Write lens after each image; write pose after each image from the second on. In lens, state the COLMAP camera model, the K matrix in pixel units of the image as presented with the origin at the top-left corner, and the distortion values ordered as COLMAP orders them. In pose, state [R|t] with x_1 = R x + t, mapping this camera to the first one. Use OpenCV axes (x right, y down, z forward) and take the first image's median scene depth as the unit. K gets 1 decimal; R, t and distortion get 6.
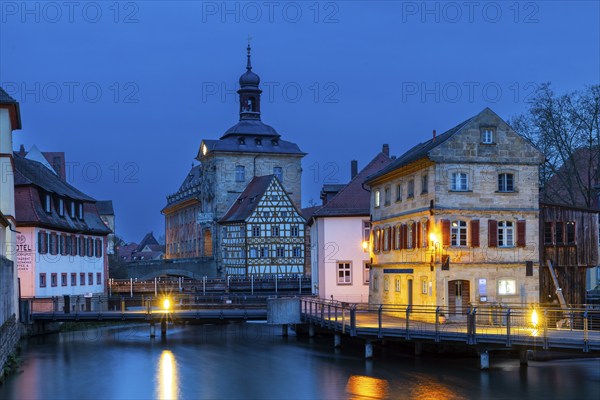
lens RADIAL K [[944.9, 0, 297.5], [0, 944.9, 254.7], [0, 0, 1]] dist [0.020943, -0.026163]
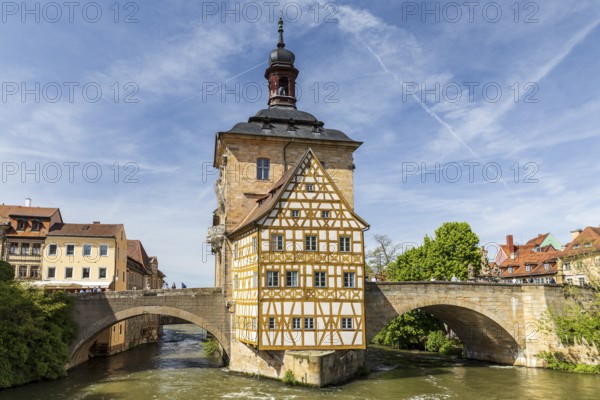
lens RADIAL K [[426.3, 0, 248.5], [0, 426.3, 247.7], [0, 0, 1]] dist [0.004103, 0.000048]
pose [[0.975931, -0.013836, -0.217641, -0.004028], [-0.015205, 0.991240, -0.131194, 0.013322], [0.217549, 0.131345, 0.967172, 0.736473]]
